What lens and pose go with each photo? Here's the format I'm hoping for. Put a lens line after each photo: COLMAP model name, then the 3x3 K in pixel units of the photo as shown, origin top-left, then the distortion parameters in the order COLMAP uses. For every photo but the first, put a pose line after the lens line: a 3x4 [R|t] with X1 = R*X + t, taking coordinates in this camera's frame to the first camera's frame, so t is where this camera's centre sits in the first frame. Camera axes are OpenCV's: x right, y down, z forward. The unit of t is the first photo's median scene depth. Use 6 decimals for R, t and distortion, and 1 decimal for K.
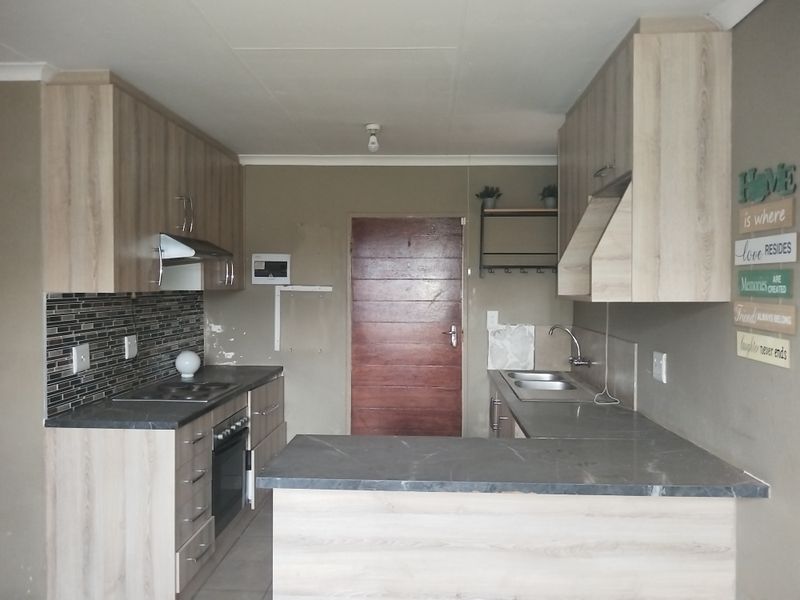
lens RADIAL K [[625.2, 0, 402.4], [0, 625.2, 304.2], [0, 0, 1]] dist [-0.006963, -0.008386]
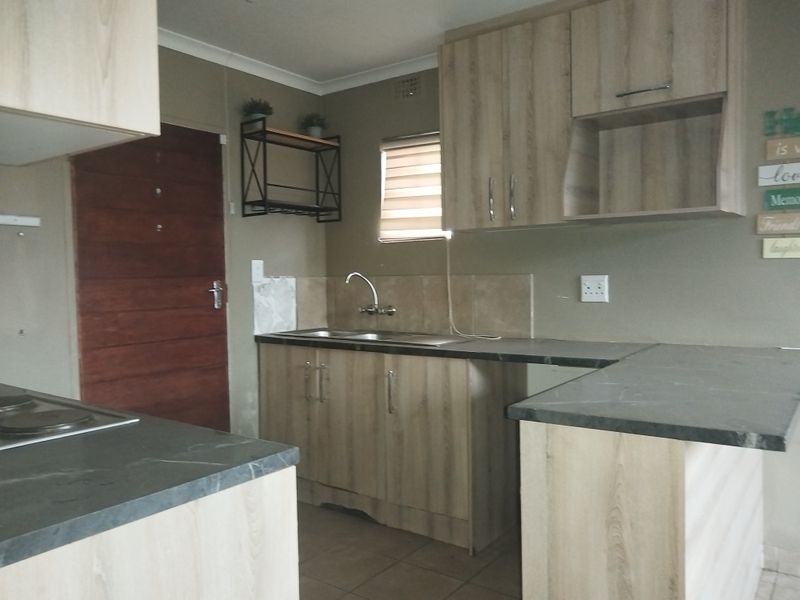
lens RADIAL K [[625.2, 0, 397.5], [0, 625.2, 297.2], [0, 0, 1]] dist [-0.006963, -0.008386]
pose [[0.558112, -0.044957, 0.828547, -0.583550], [0.041444, 0.998795, 0.026278, 0.062177], [-0.828730, 0.019672, 0.559303, 0.584761]]
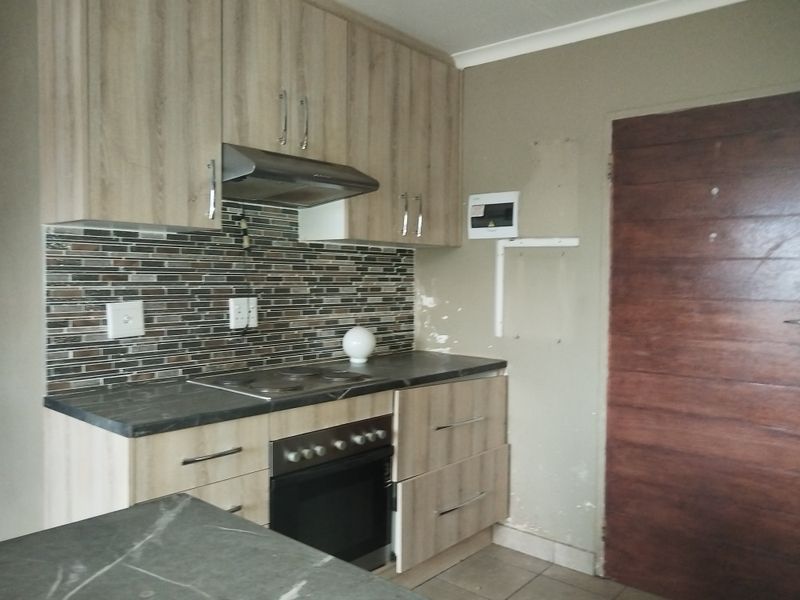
lens RADIAL K [[625.2, 0, 398.3], [0, 625.2, 300.9], [0, 0, 1]] dist [-0.006963, -0.008386]
pose [[0.787922, 0.024539, -0.615286, 0.184155], [-0.024615, 0.999662, 0.008347, 0.047405], [0.615283, 0.008568, 0.788260, 0.581506]]
